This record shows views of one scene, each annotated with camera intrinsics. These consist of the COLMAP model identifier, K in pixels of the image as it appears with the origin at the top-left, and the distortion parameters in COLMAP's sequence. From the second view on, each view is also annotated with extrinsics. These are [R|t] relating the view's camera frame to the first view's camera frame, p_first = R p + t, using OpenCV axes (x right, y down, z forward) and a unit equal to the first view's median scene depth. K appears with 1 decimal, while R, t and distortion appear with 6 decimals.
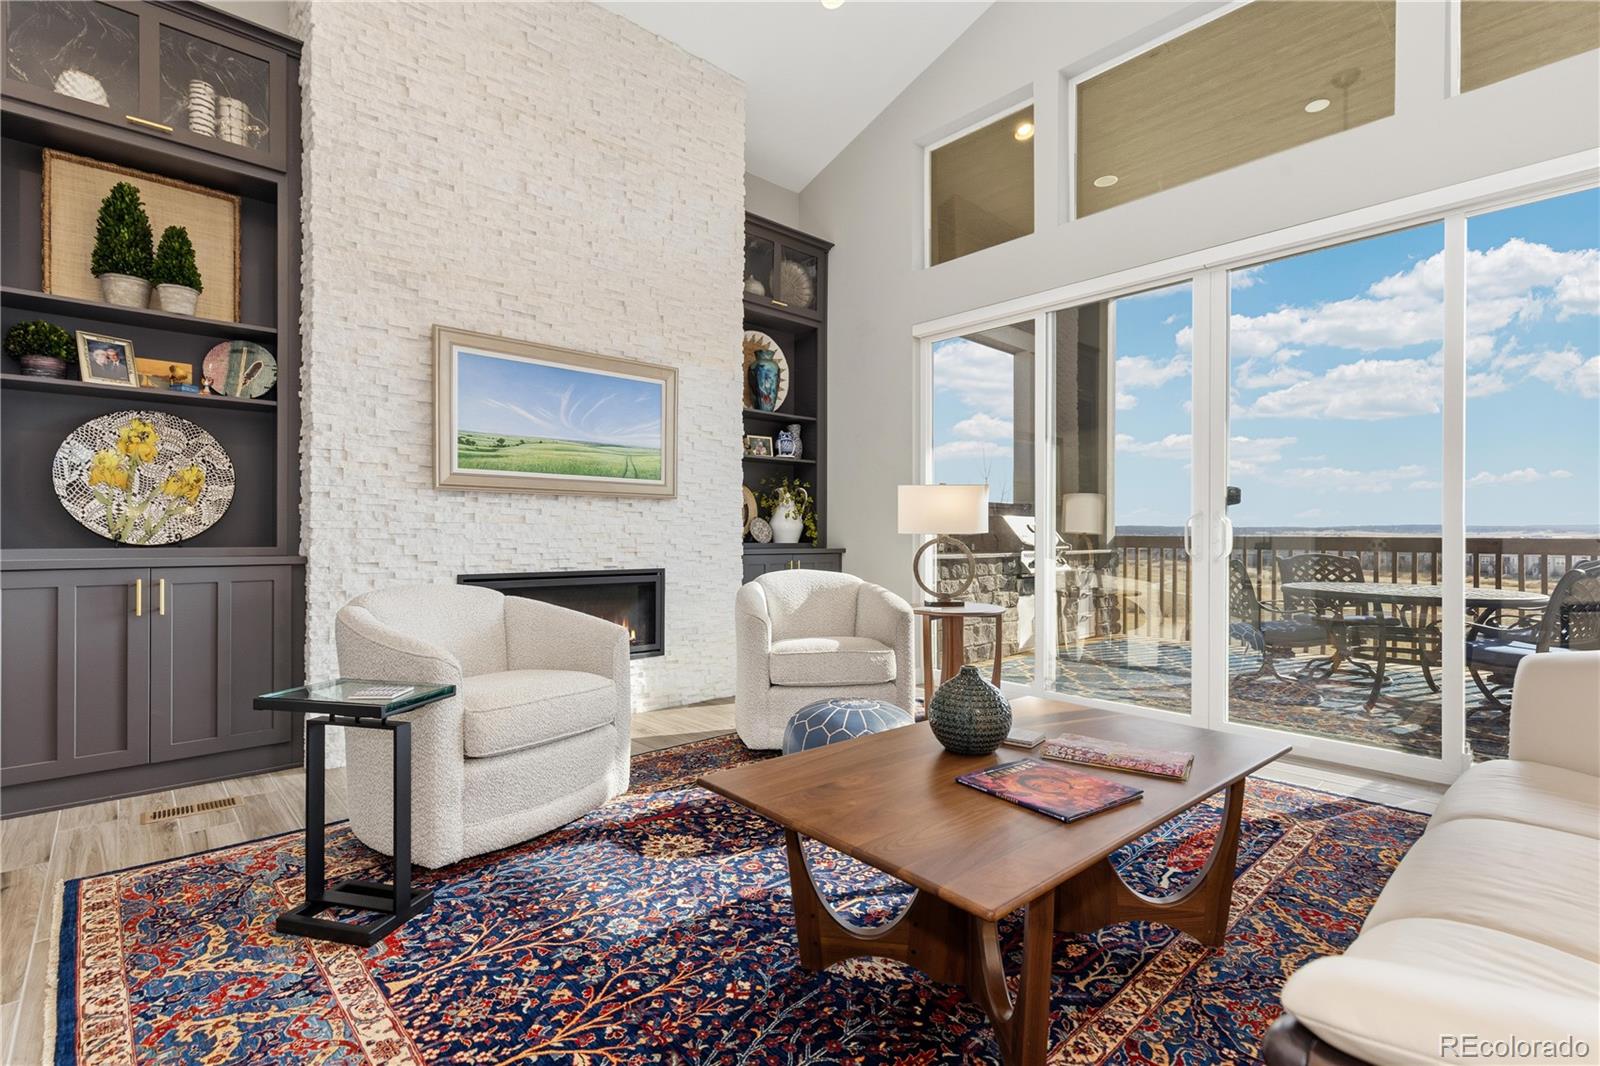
lens RADIAL K [[733.2, 0, 792.3], [0, 733.2, 534.4], [0, 0, 1]] dist [0.007568, -0.001253]
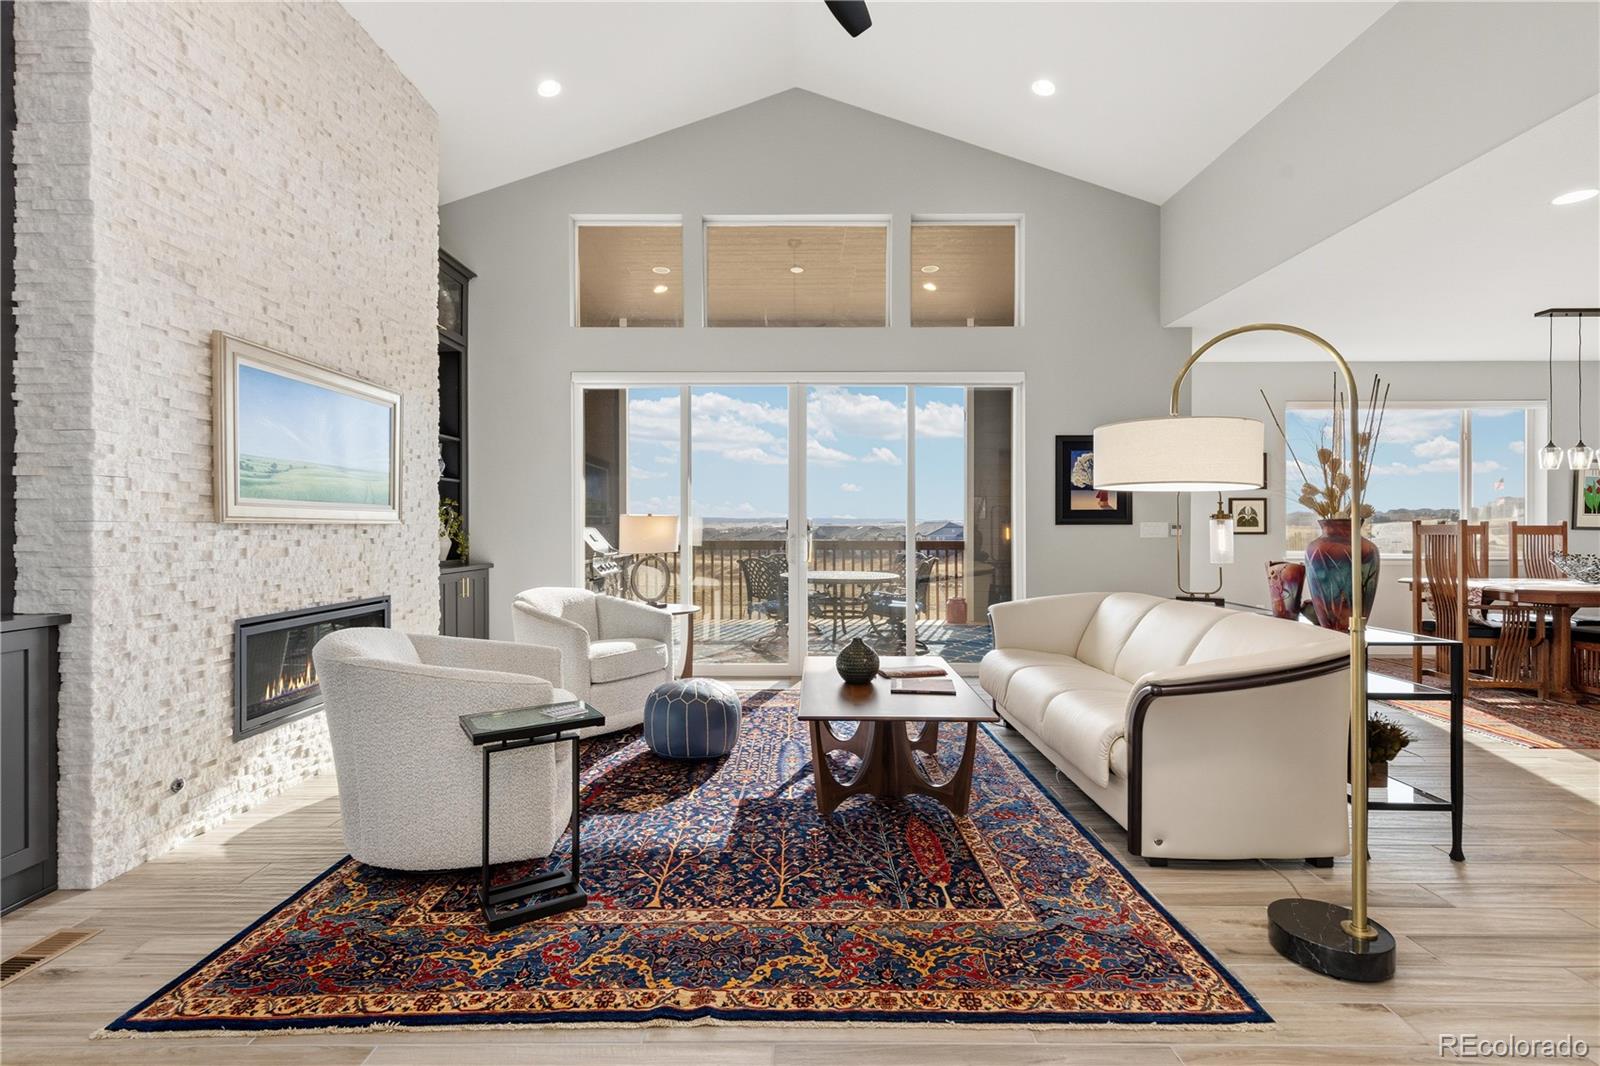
lens RADIAL K [[733.2, 0, 795.5], [0, 733.2, 525.5], [0, 0, 1]] dist [0.007568, -0.001253]
pose [[0.675252, -0.001726, 0.737585, -0.683371], [0.003281, 0.999994, -0.000664, -0.056964], [-0.737580, 0.002868, 0.675254, -0.079299]]
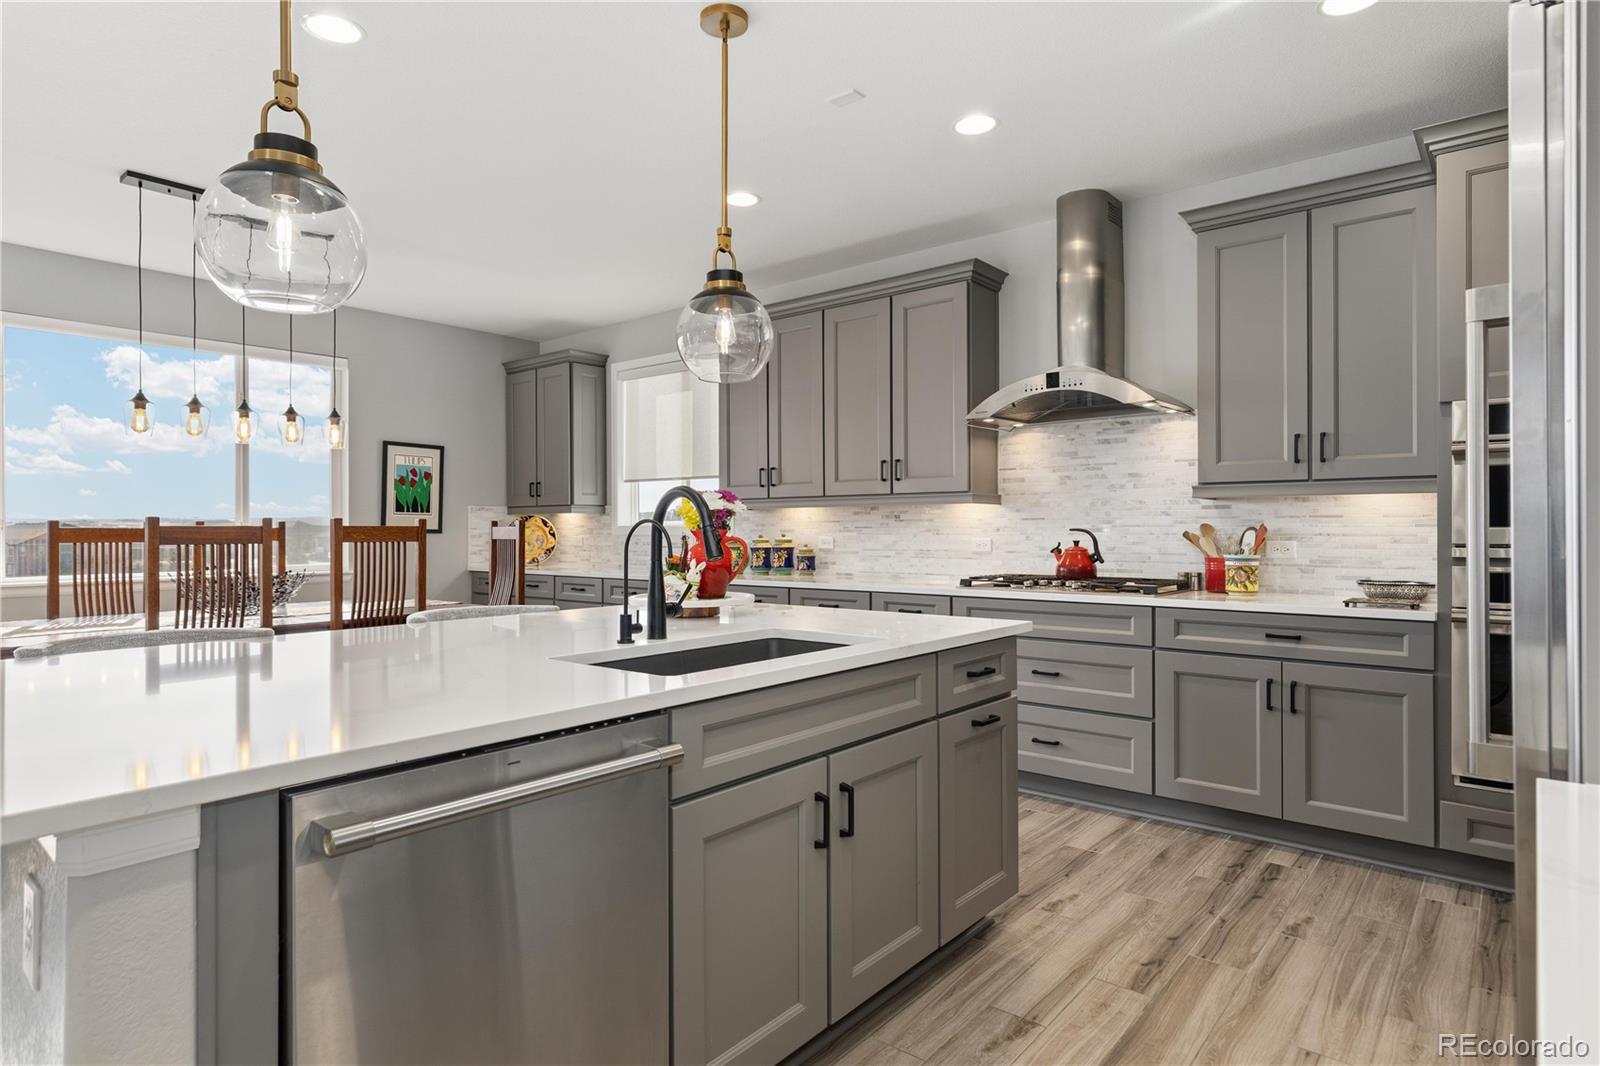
lens RADIAL K [[882.2, 0, 794.2], [0, 882.2, 525.1], [0, 0, 1]] dist [0.003179, -0.000154]
pose [[-0.138738, -0.000006, 0.990329, 0.335424], [0.003232, 0.999995, 0.000459, -0.054421], [-0.990324, 0.003264, -0.138738, -0.916410]]
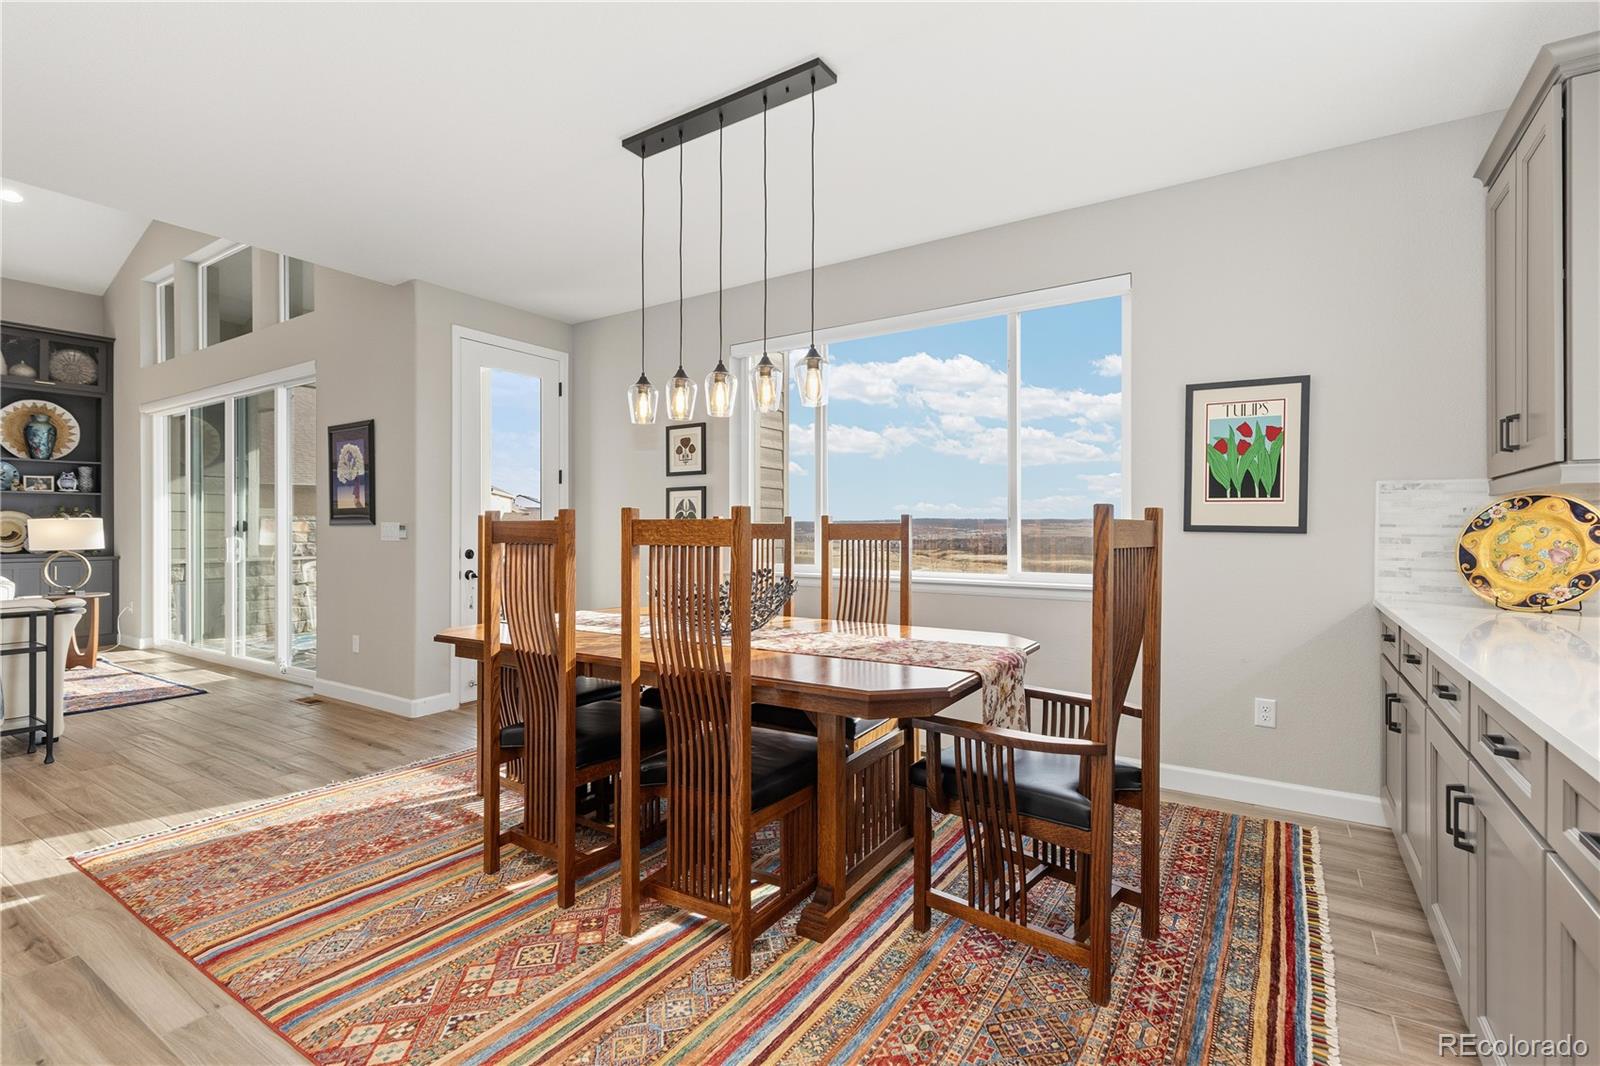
lens RADIAL K [[733.2, 0, 798.4], [0, 733.2, 527.5], [0, 0, 1]] dist [0.007568, -0.001253]
pose [[0.968203, -0.005757, 0.250100, 1.598688], [0.005583, 0.999983, 0.001405, -0.049836], [-0.250104, 0.000036, 0.968219, -1.138327]]
